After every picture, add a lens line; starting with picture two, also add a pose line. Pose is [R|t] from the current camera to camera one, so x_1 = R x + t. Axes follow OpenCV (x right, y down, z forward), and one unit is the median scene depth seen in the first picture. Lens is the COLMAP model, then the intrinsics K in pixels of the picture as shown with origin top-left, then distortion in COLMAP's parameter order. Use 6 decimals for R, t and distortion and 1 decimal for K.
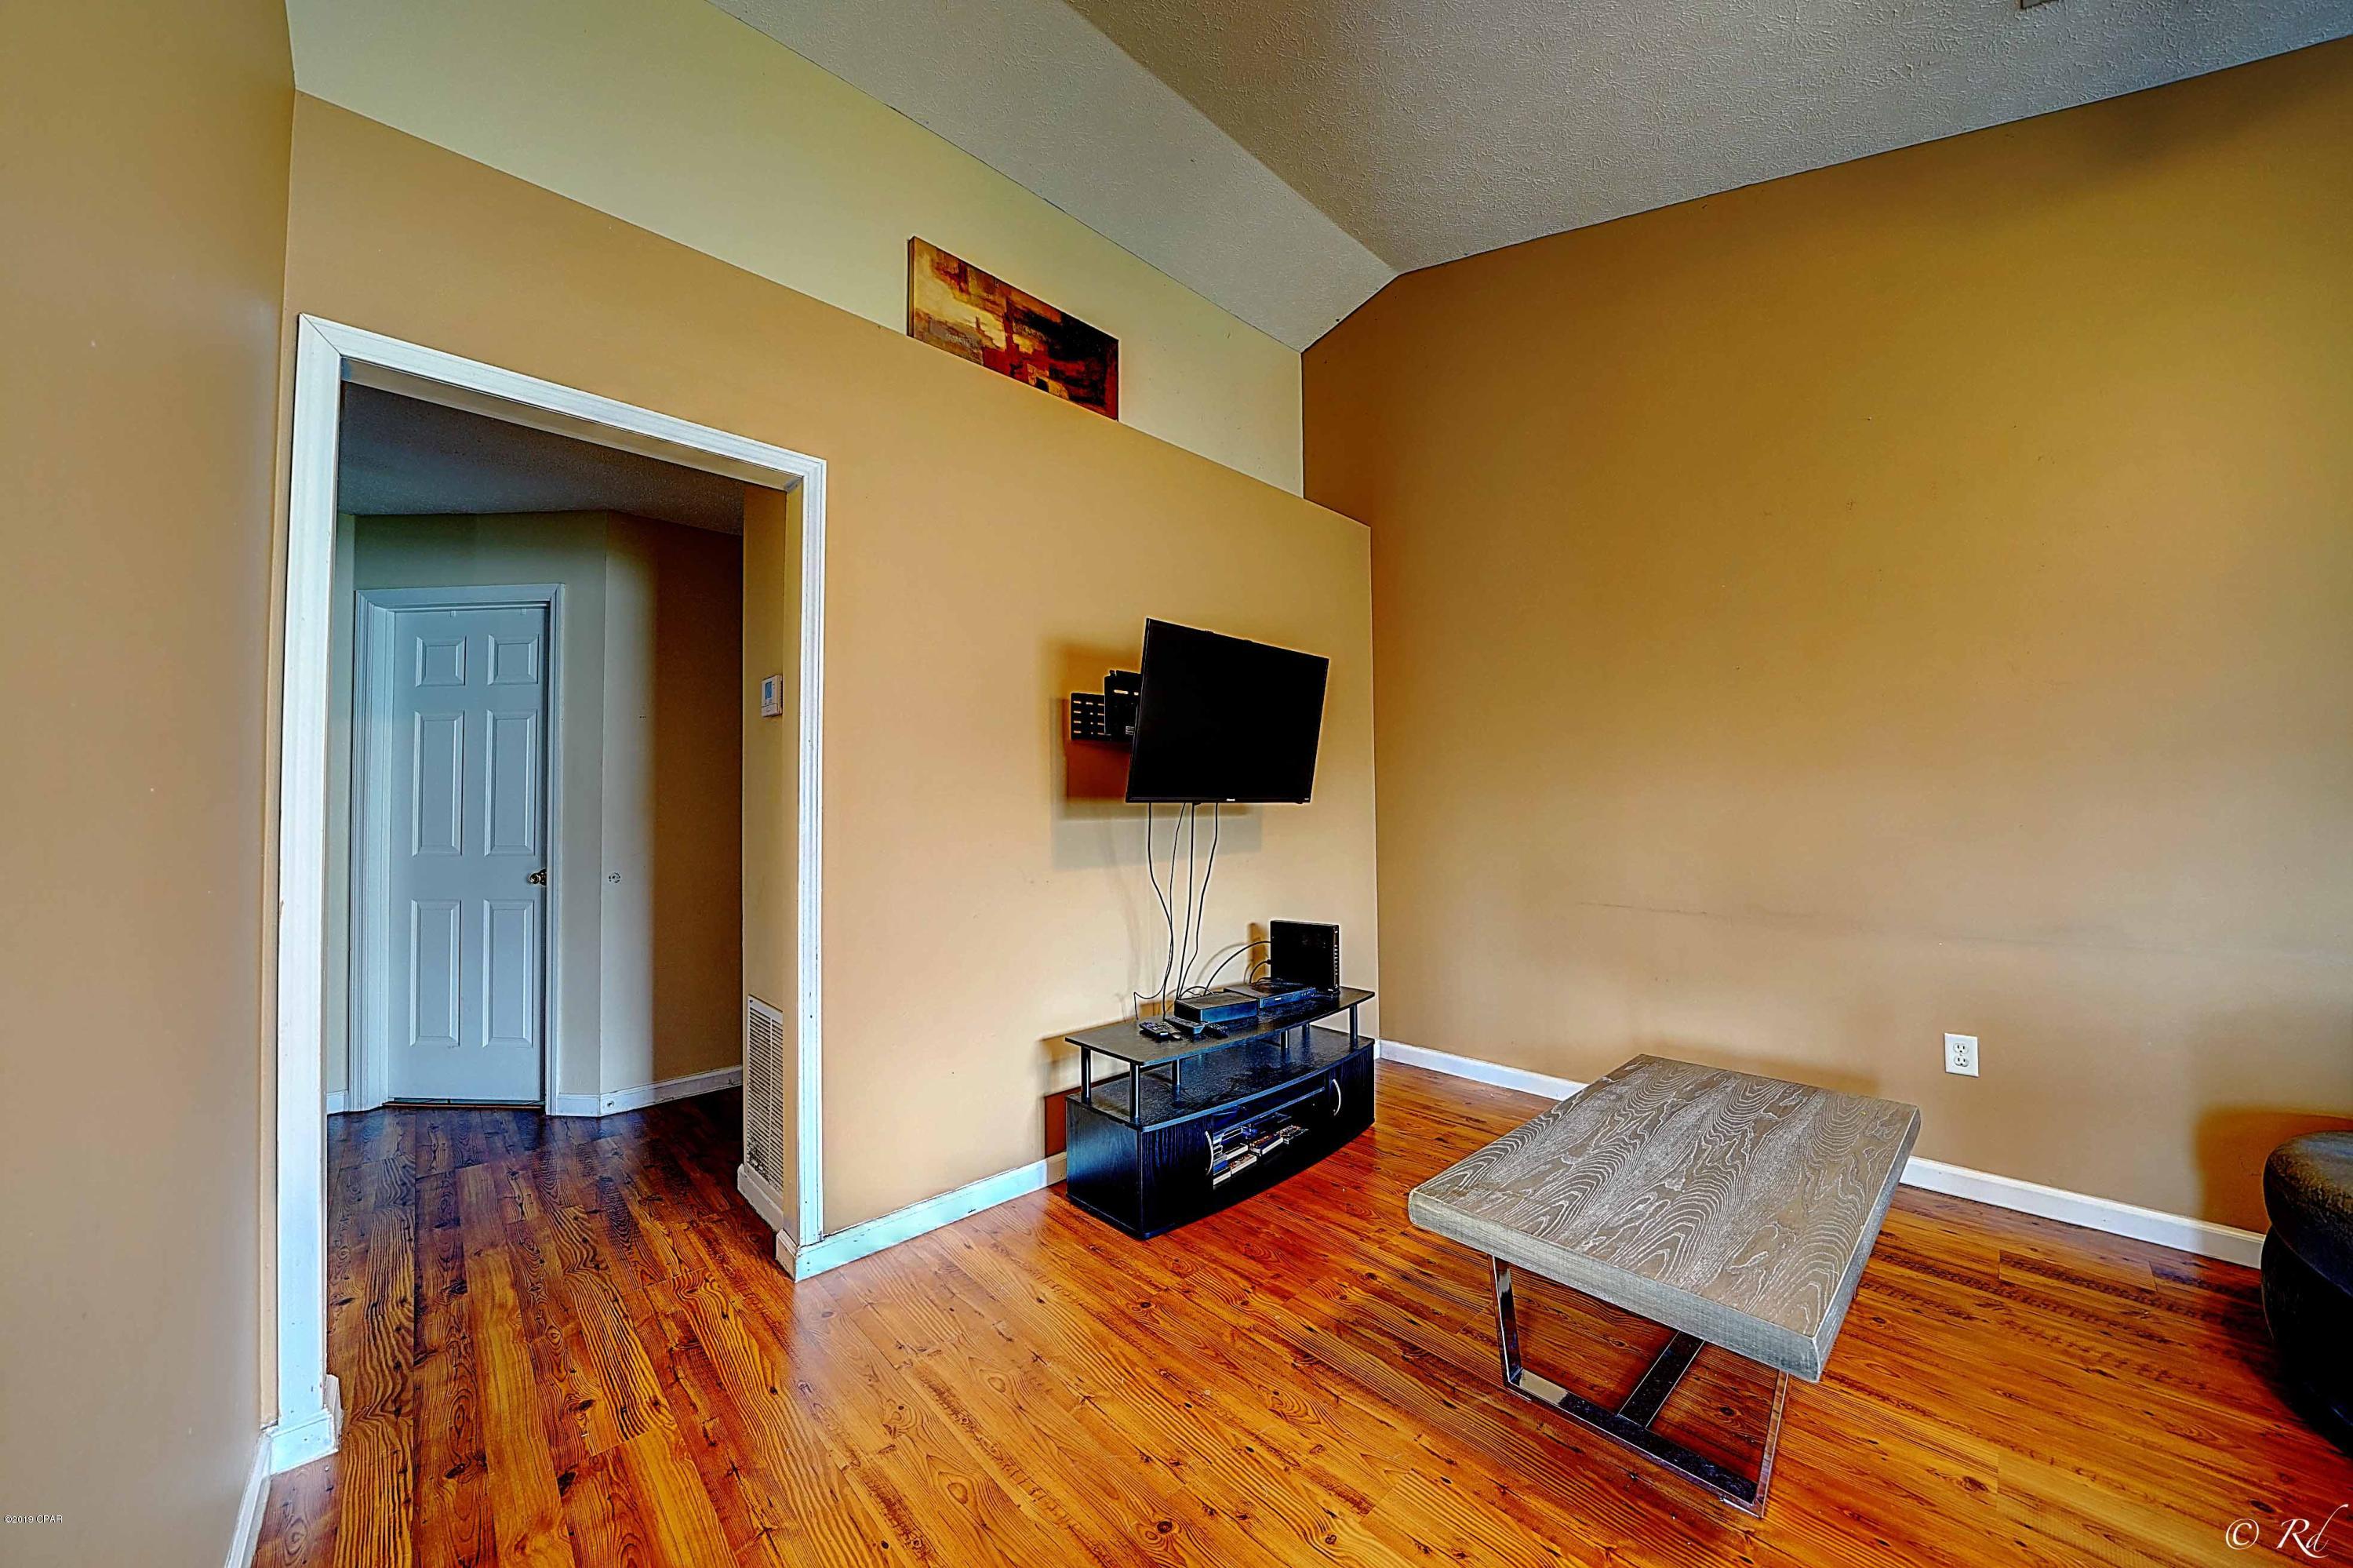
lens RADIAL K [[817.8, 0, 1171.4], [0, 817.8, 792.0], [0, 0, 1]] dist [-0.022760, 0.001882]
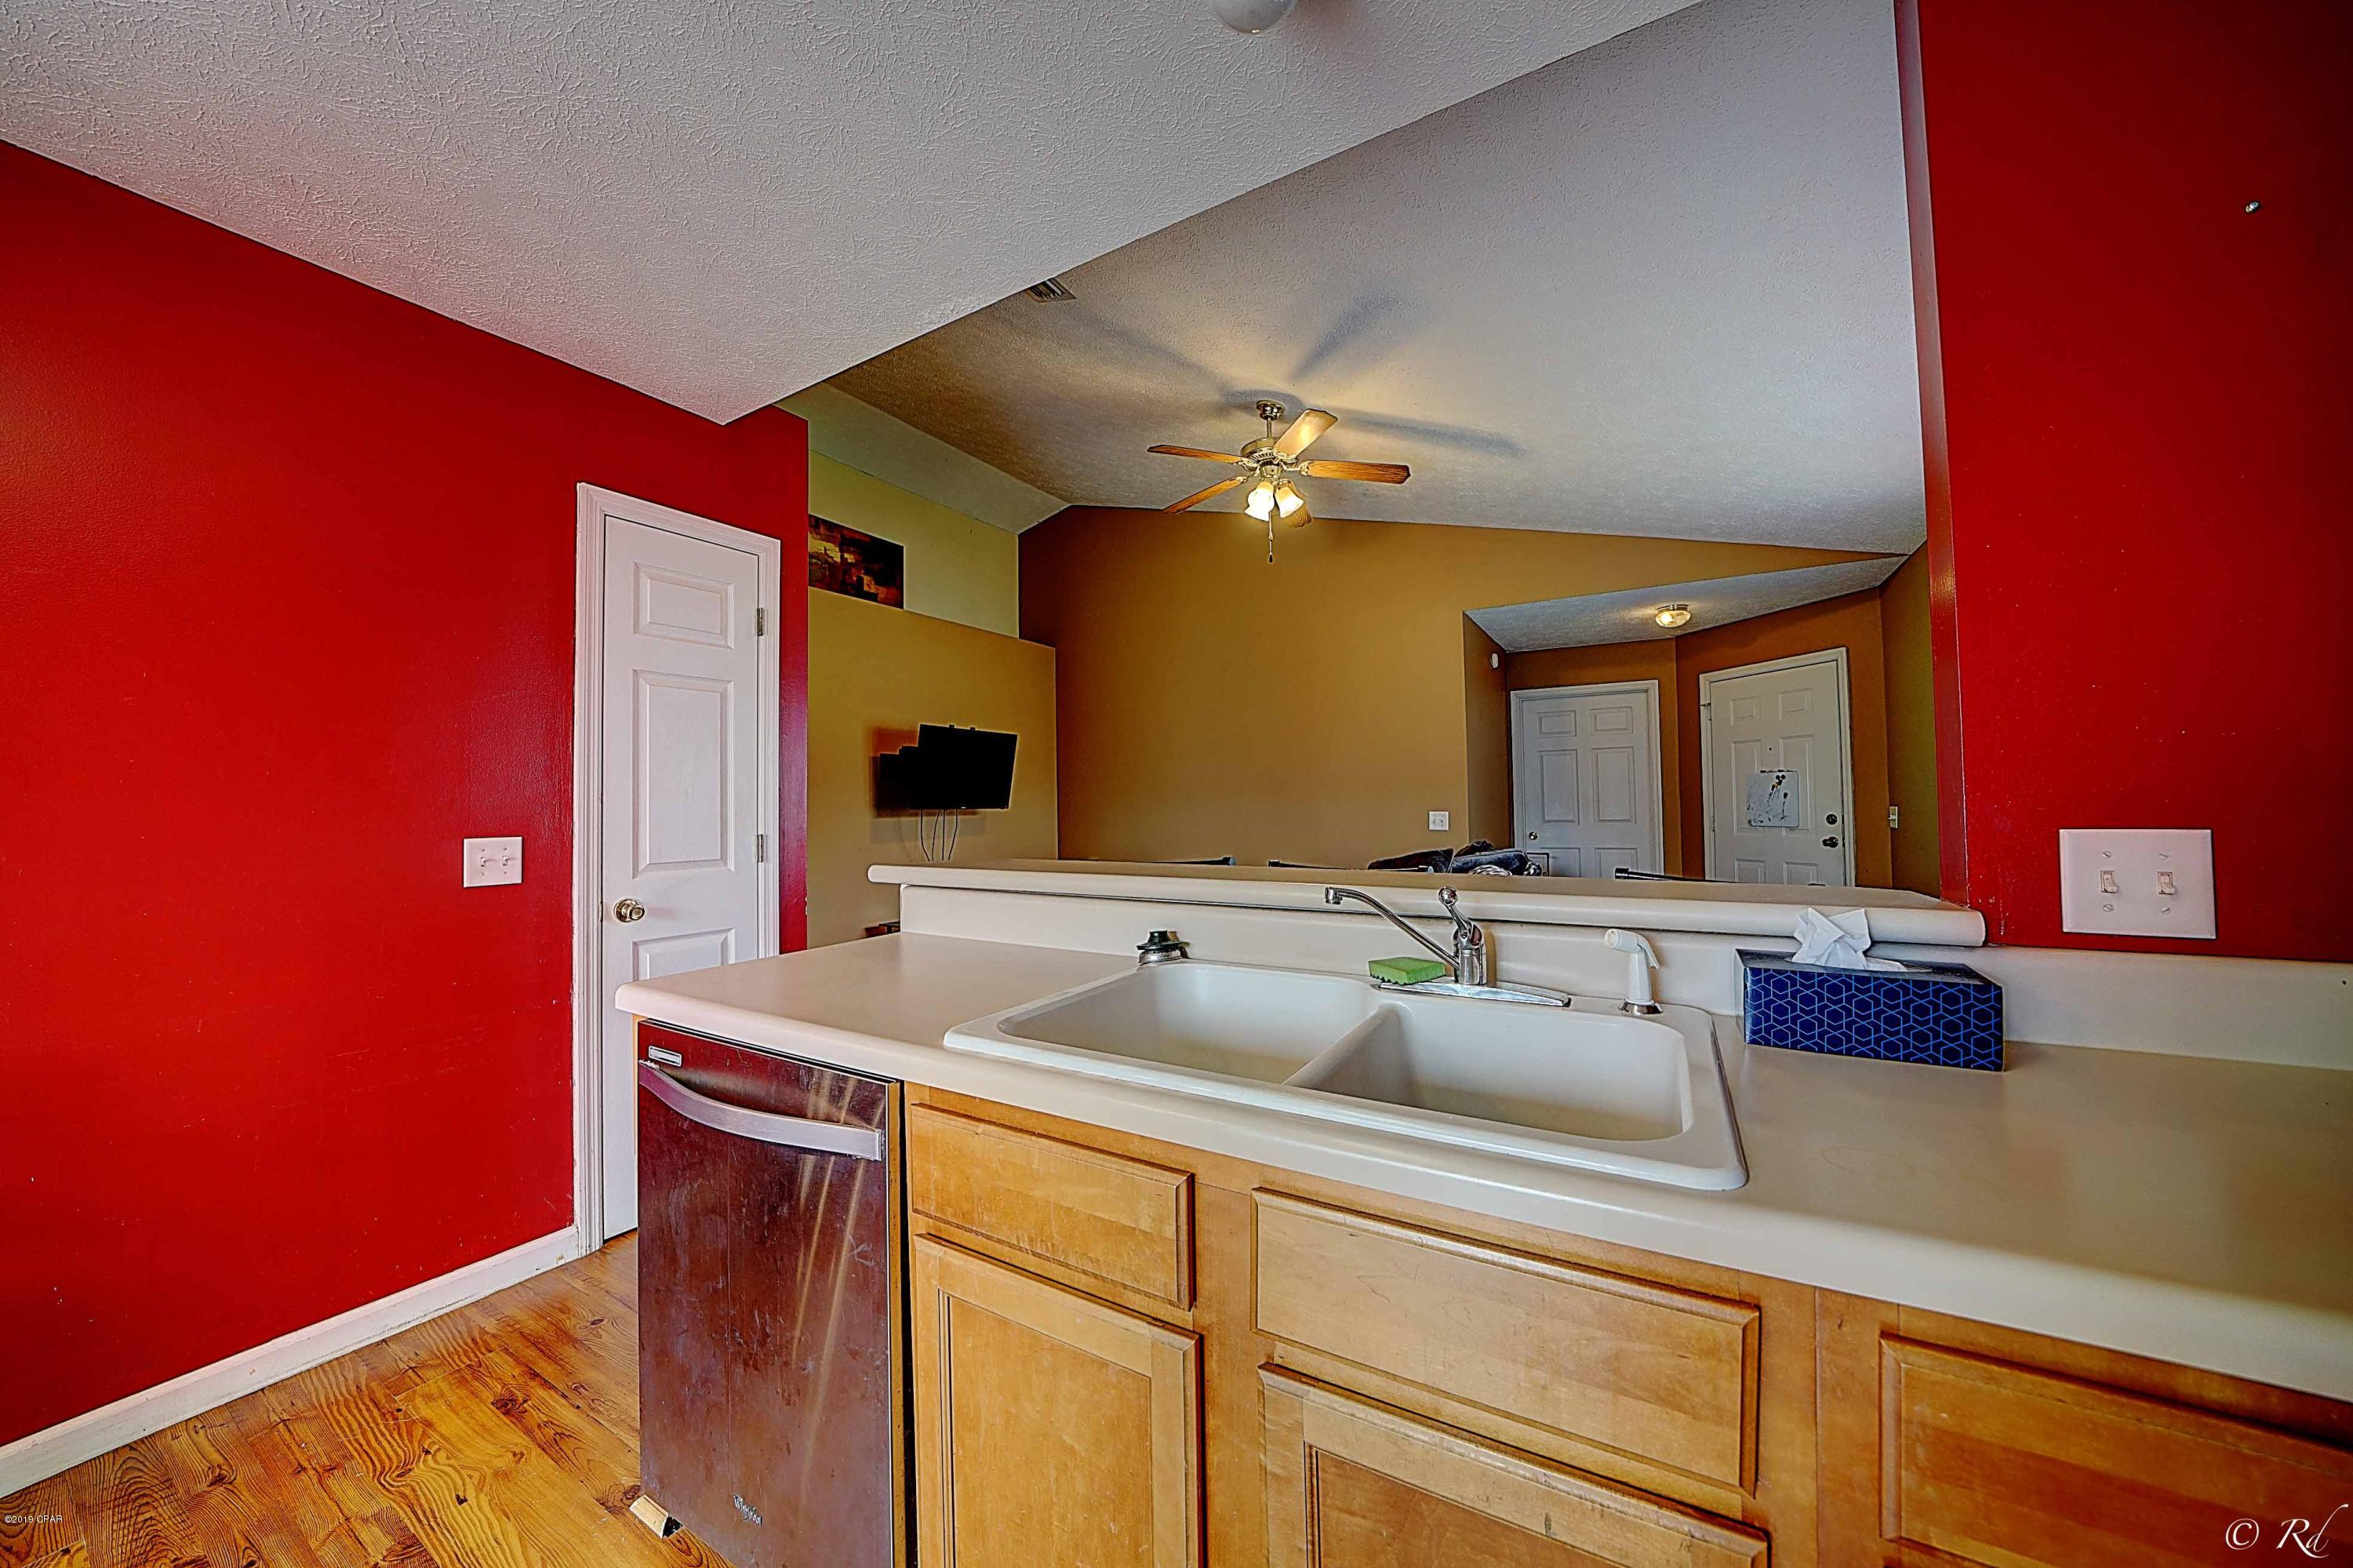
lens RADIAL K [[817.8, 0, 1194.4], [0, 817.8, 787.0], [0, 0, 1]] dist [-0.022760, 0.001882]
pose [[0.960402, -0.003897, 0.278591, 0.050483], [0.005221, 0.999978, -0.004013, -0.027274], [-0.278570, 0.005308, 0.960401, -0.988652]]
